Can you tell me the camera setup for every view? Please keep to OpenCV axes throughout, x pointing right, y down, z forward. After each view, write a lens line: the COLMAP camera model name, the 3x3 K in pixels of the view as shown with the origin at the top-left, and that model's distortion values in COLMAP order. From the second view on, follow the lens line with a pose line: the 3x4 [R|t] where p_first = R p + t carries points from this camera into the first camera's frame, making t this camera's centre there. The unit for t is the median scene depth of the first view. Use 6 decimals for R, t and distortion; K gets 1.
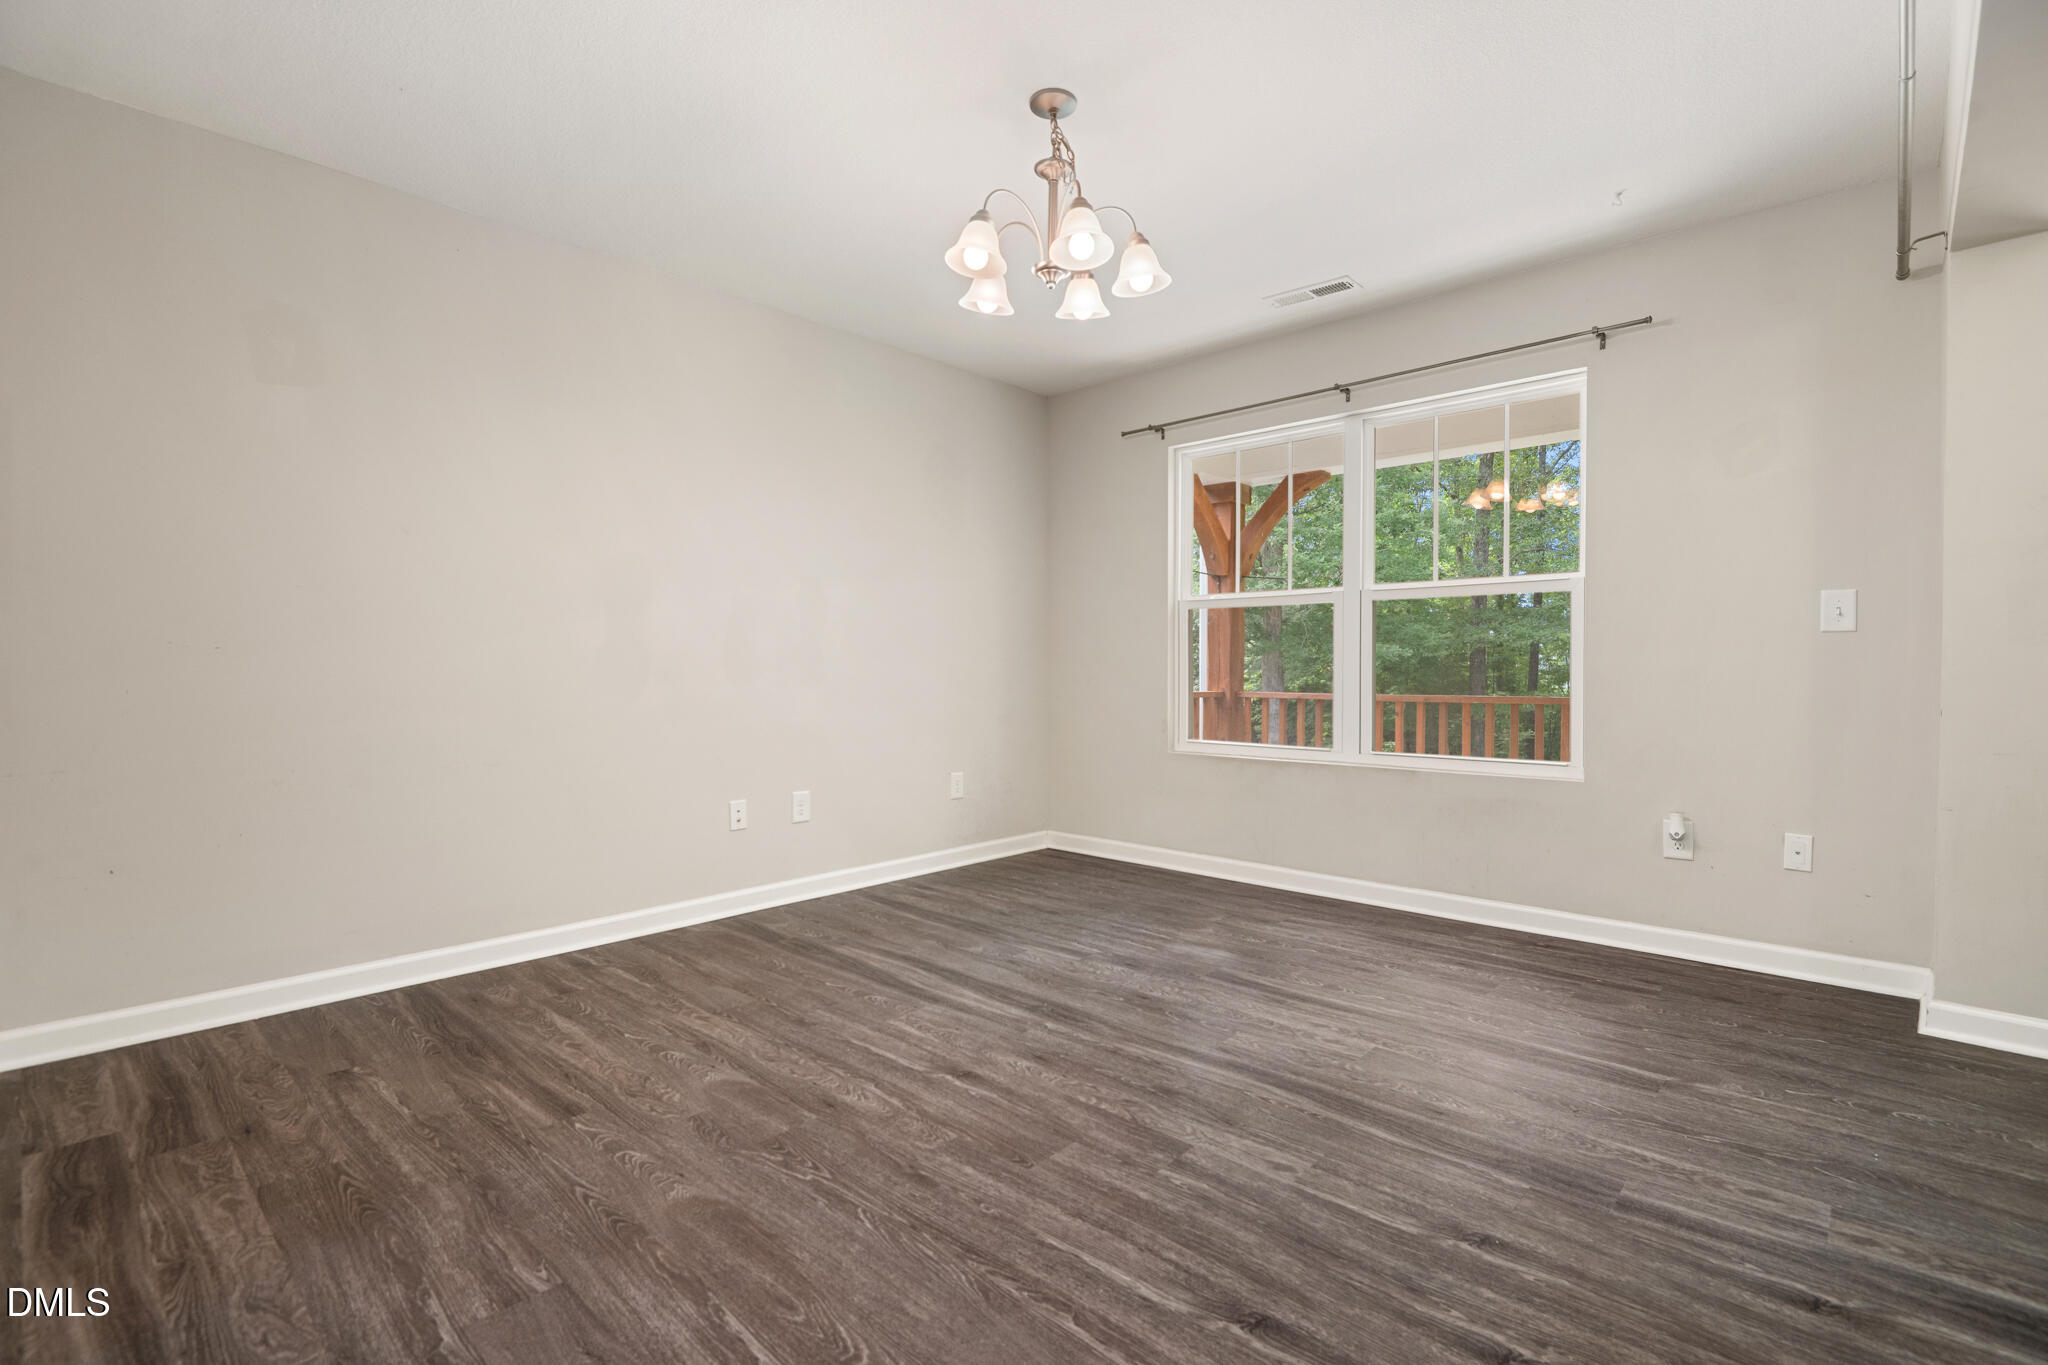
lens RADIAL K [[935.5, 0, 1026.1], [0, 935.5, 679.6], [0, 0, 1]] dist [-0.004639, -0.000104]
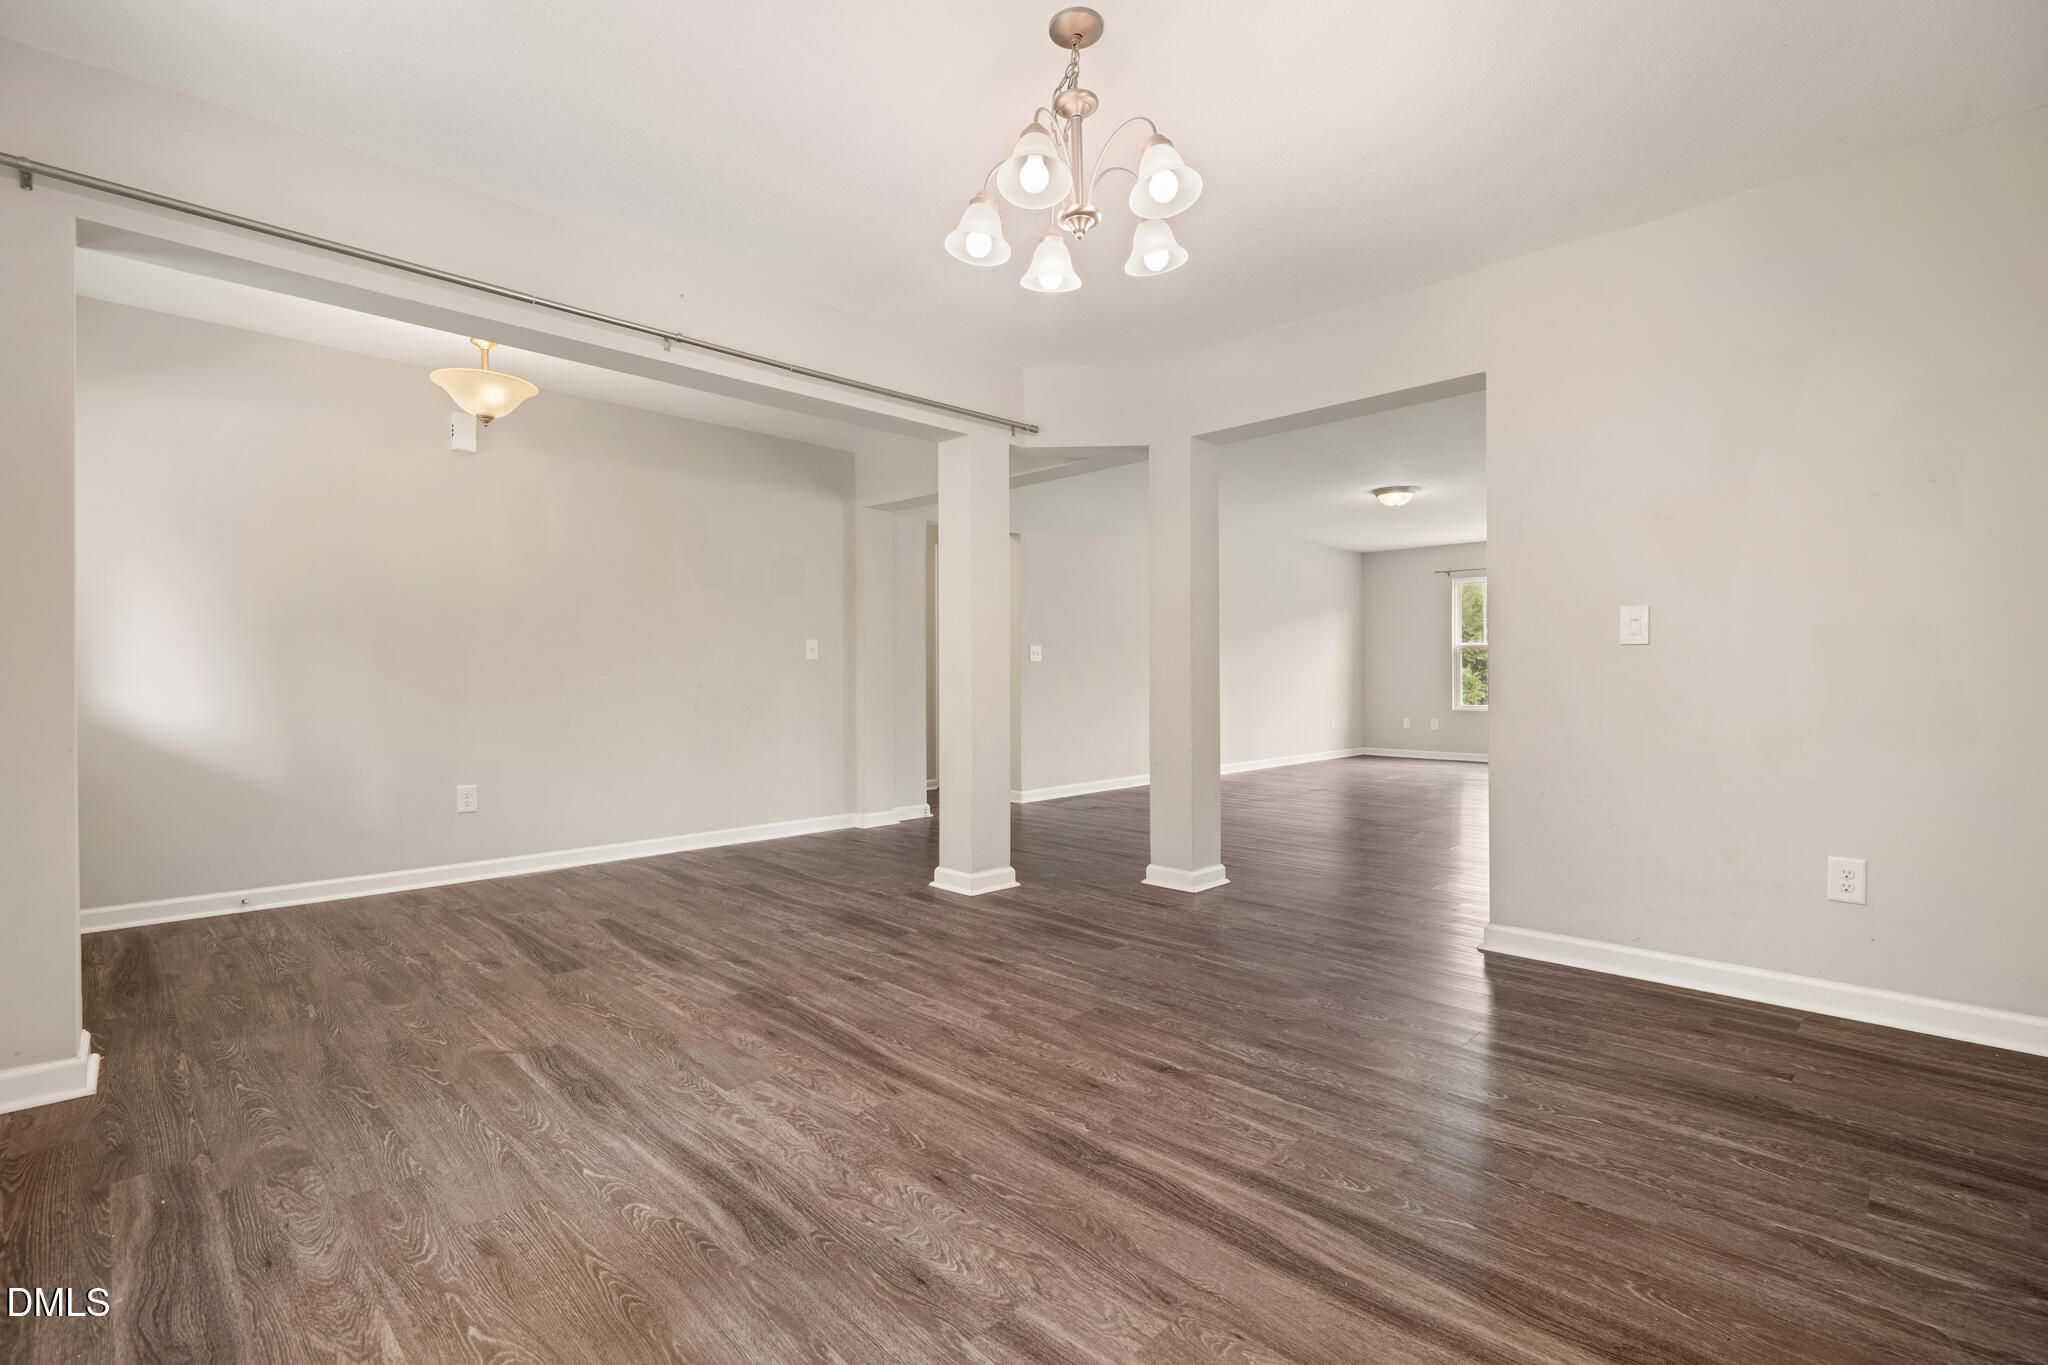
lens RADIAL K [[935.5, 0, 1026.1], [0, 935.5, 679.6], [0, 0, 1]] dist [-0.004639, -0.000104]
pose [[-0.999422, 0.002384, 0.033924, 0.050896], [0.002893, 0.999884, 0.014975, -0.024781], [-0.033885, 0.015065, -0.999312, 1.998882]]
